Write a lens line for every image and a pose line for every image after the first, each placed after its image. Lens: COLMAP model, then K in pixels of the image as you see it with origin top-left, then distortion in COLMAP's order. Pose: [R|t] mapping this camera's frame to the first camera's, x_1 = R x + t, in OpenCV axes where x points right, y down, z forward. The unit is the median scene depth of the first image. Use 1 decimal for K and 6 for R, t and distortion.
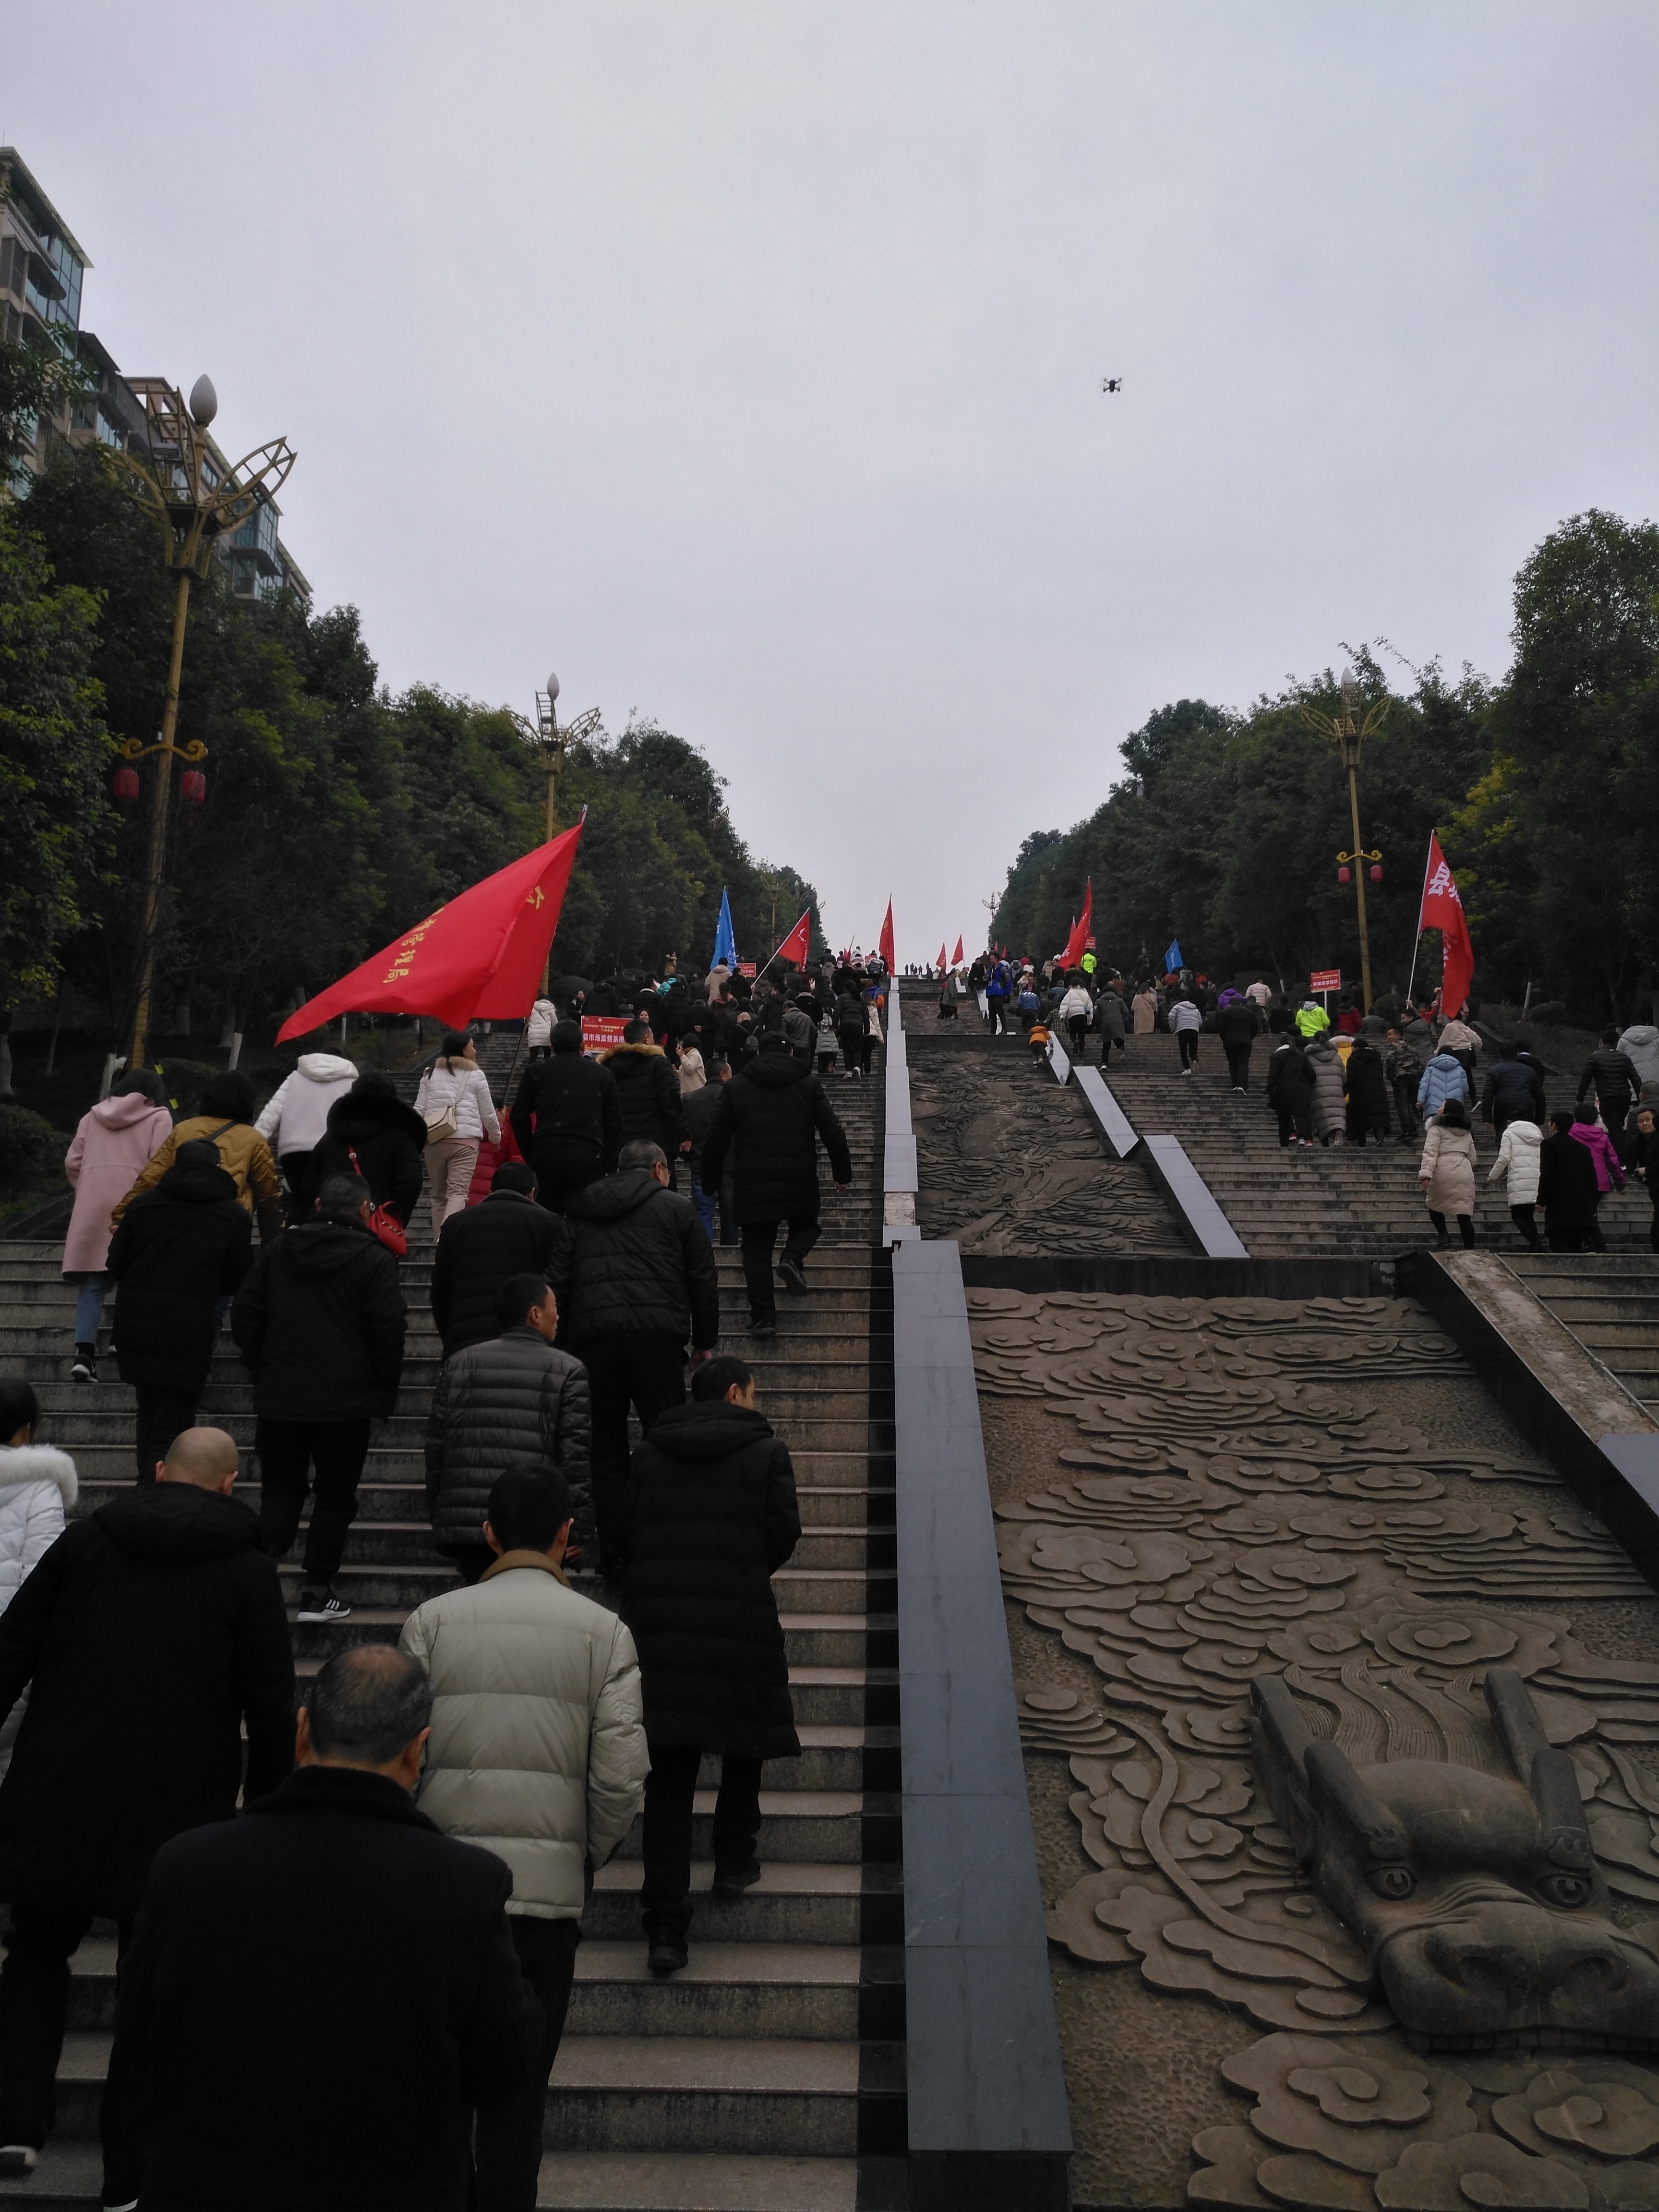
lens RADIAL K [[1776.2, 0, 830.4], [0, 1776.2, 1187.5], [0, 0, 1]] dist [-0.059710, -0.000528]
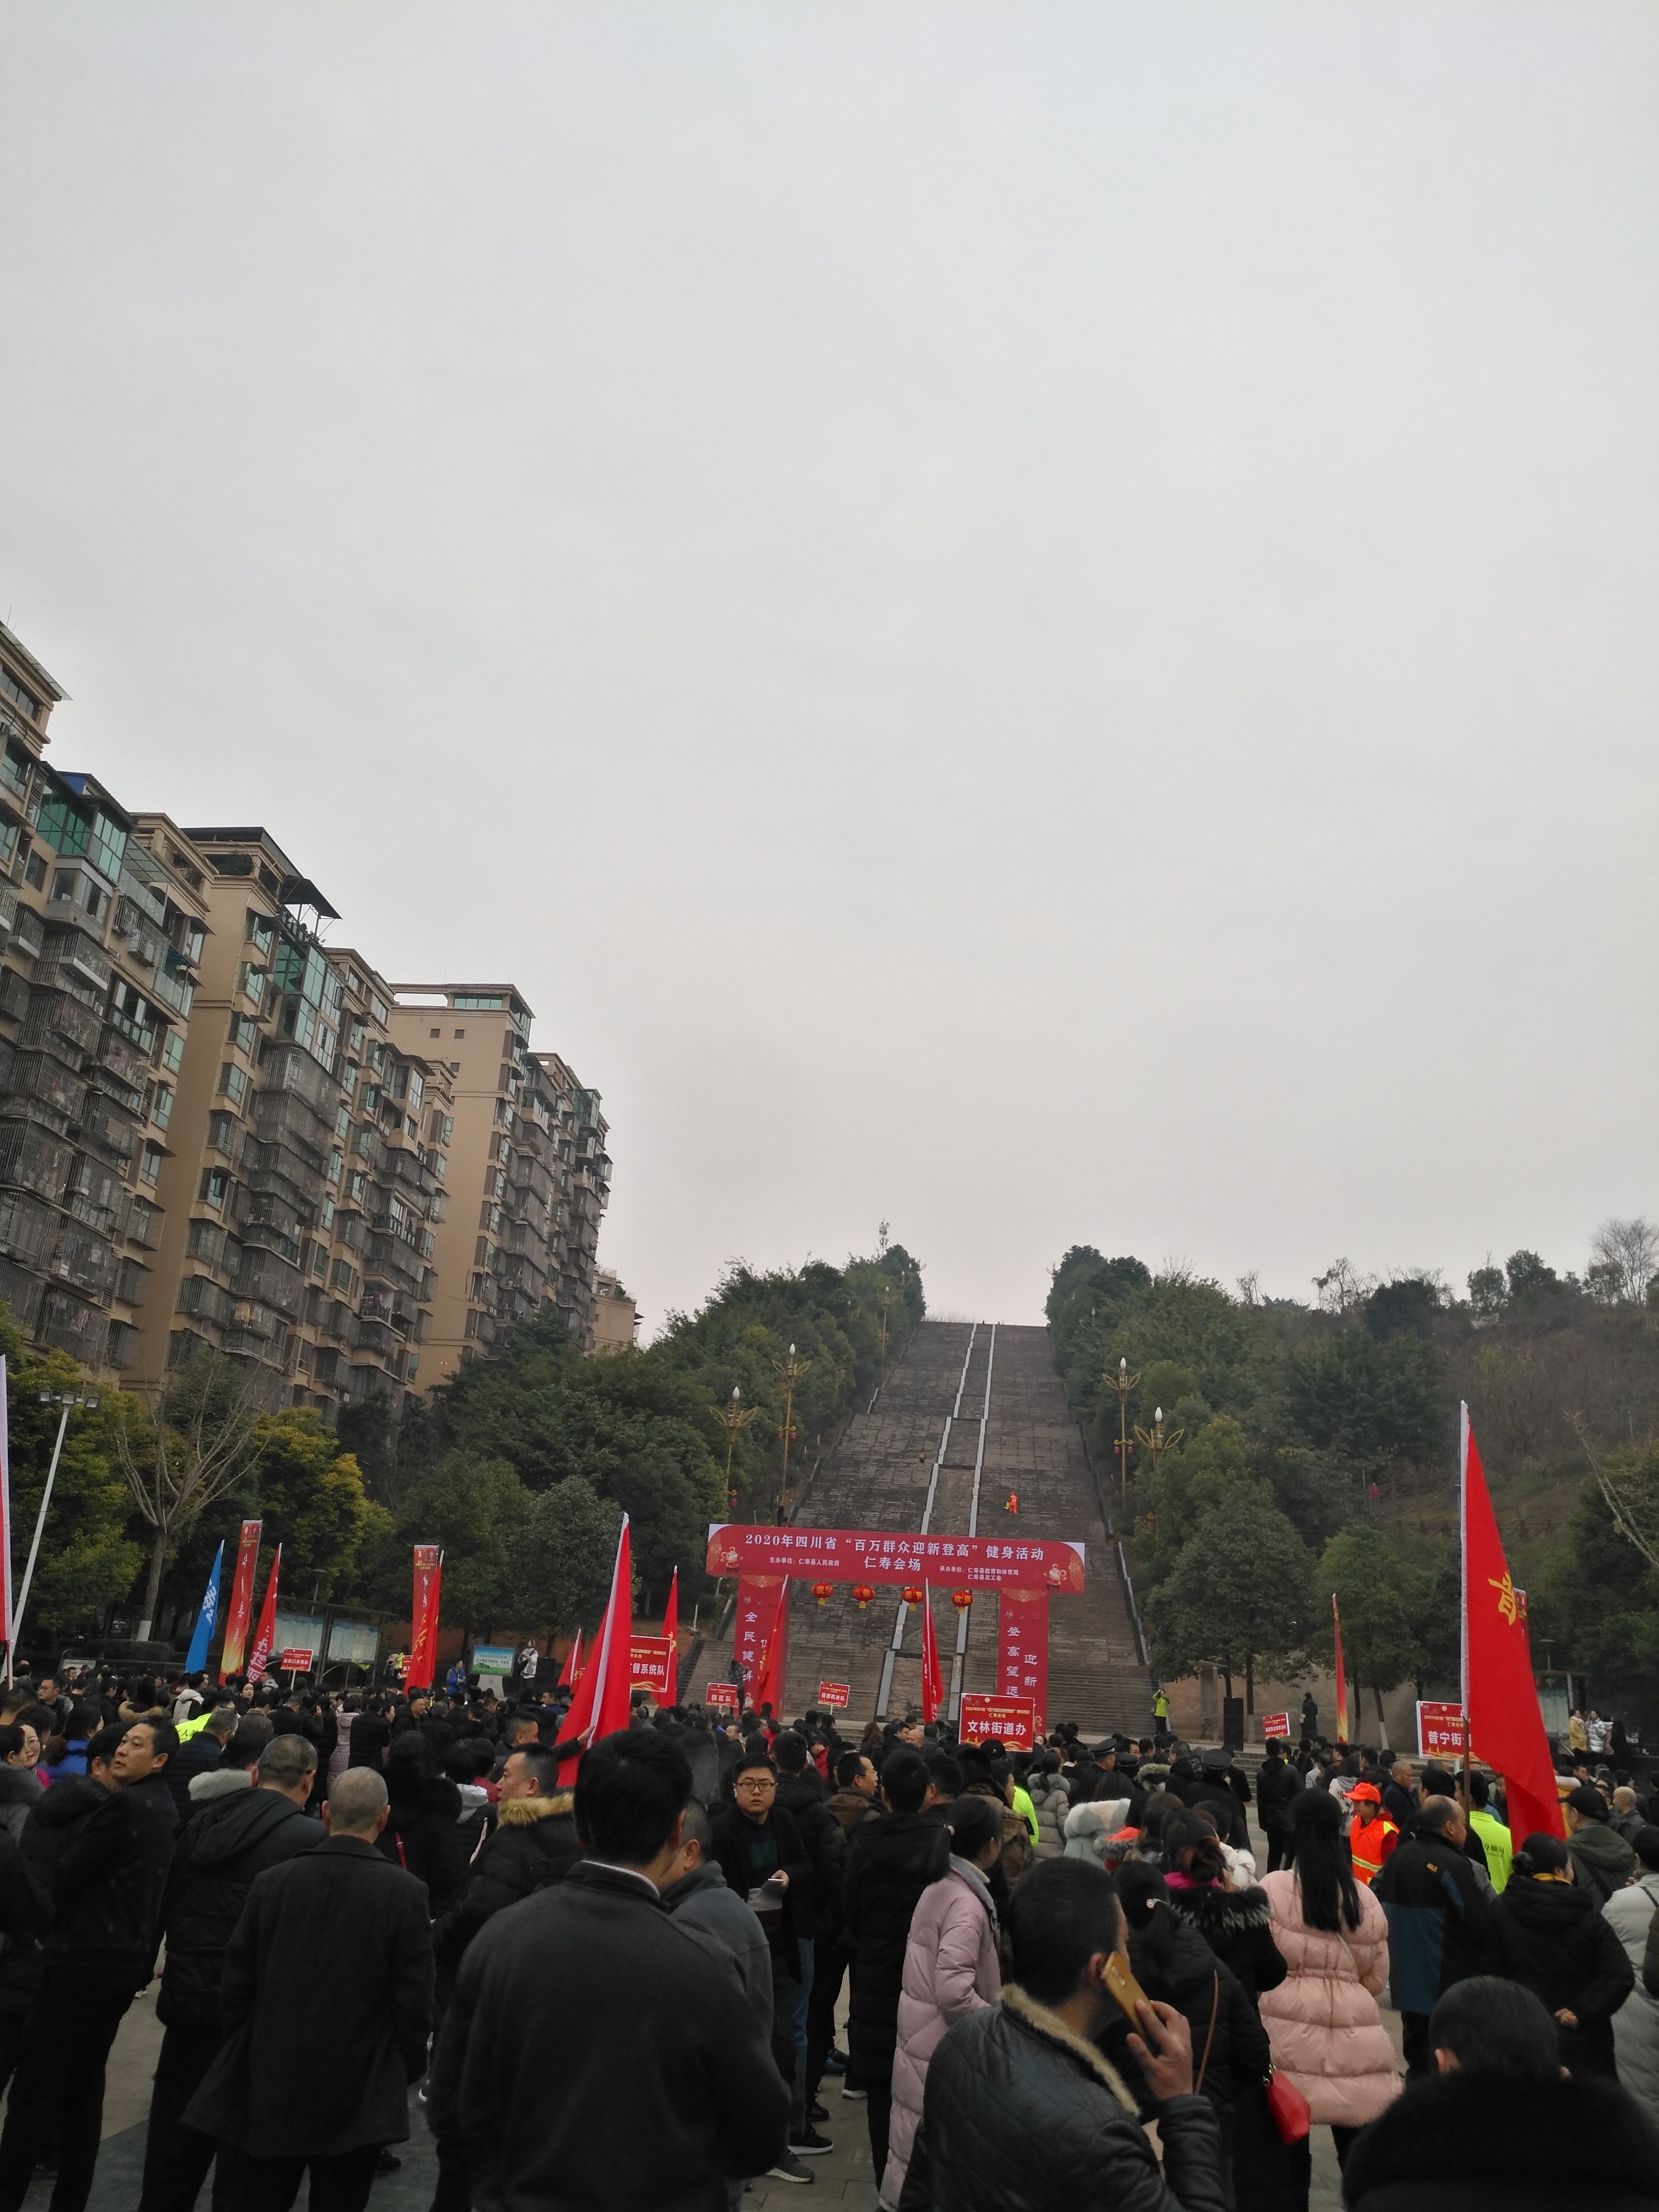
lens RADIAL K [[1725.0, 0, 907.6], [0, 1725.0, 1194.8], [0, 0, 1]] dist [0.007403, 0.000357]
pose [[0.998627, 0.047863, -0.021296, 0.025010], [-0.050279, 0.989835, -0.133036, -0.121262], [0.014712, 0.133924, 0.990882, -0.865780]]
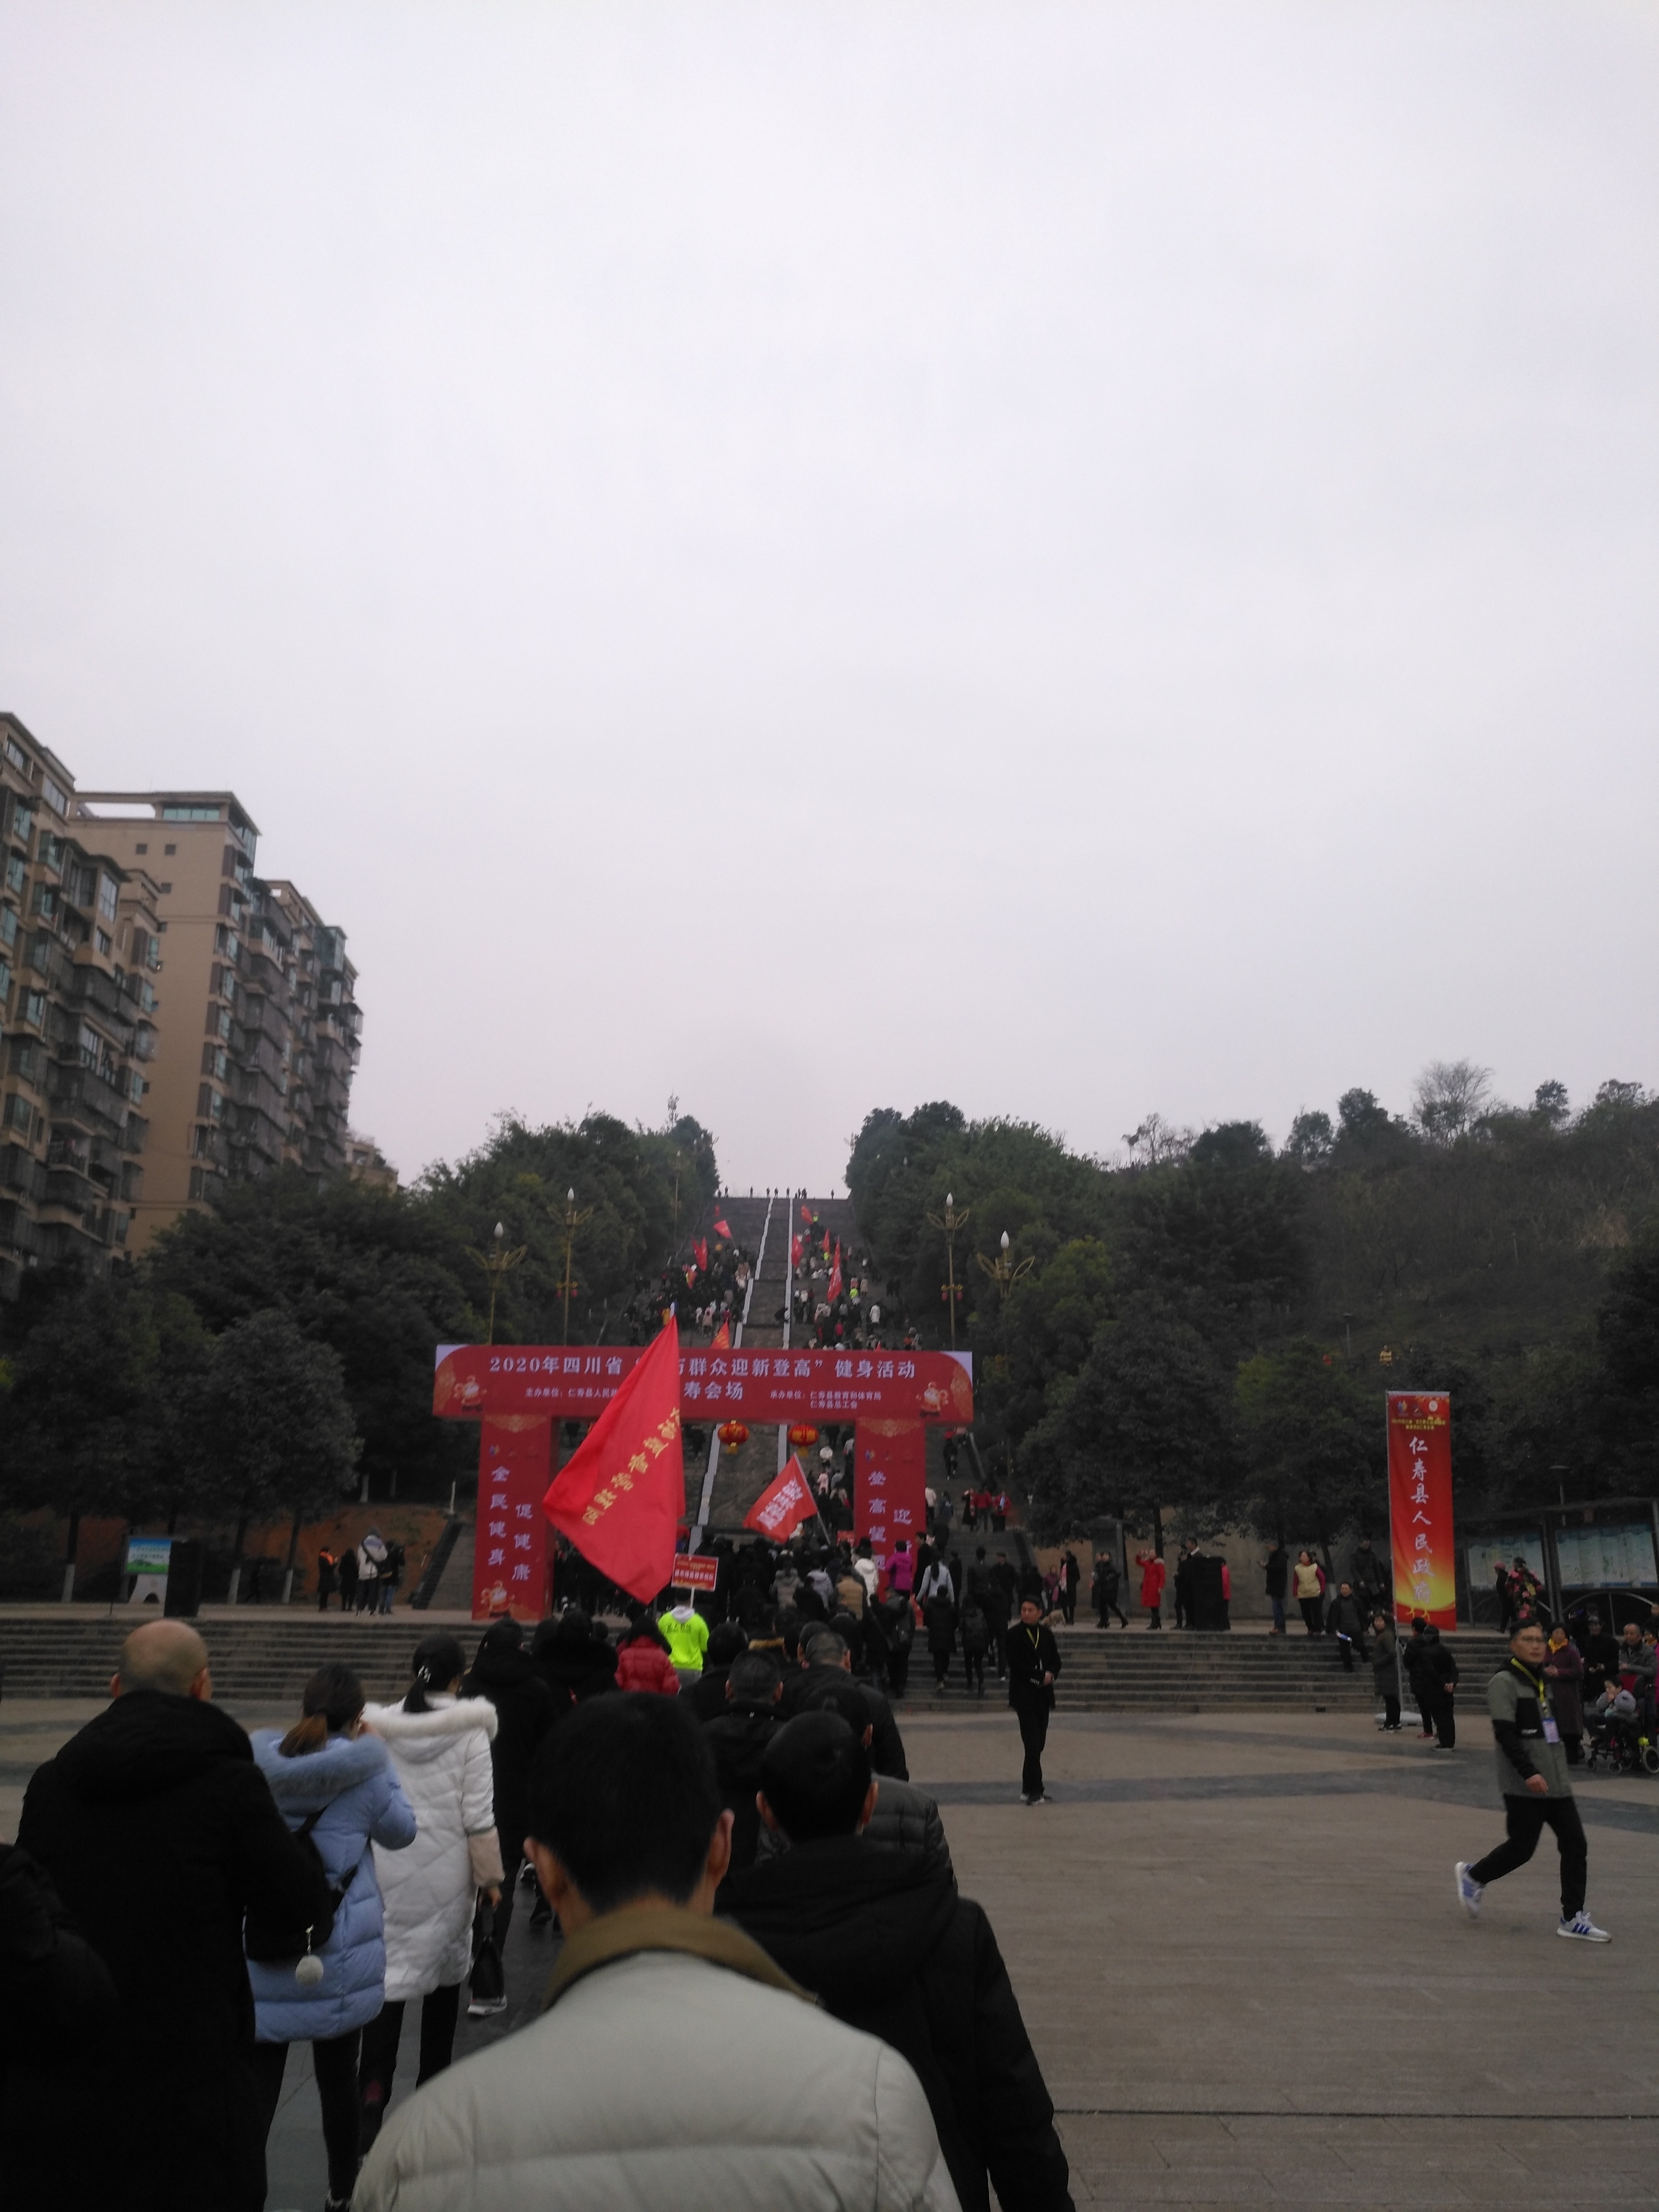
lens RADIAL K [[1725.2, 0, 836.9], [0, 1725.2, 1206.6], [0, 0, 1]] dist [0.091948, -0.388030]
pose [[0.997737, 0.022299, 0.063432, 0.017547], [-0.017975, 0.997527, -0.067948, -0.088509], [-0.064791, 0.066655, 0.995670, -0.667232]]
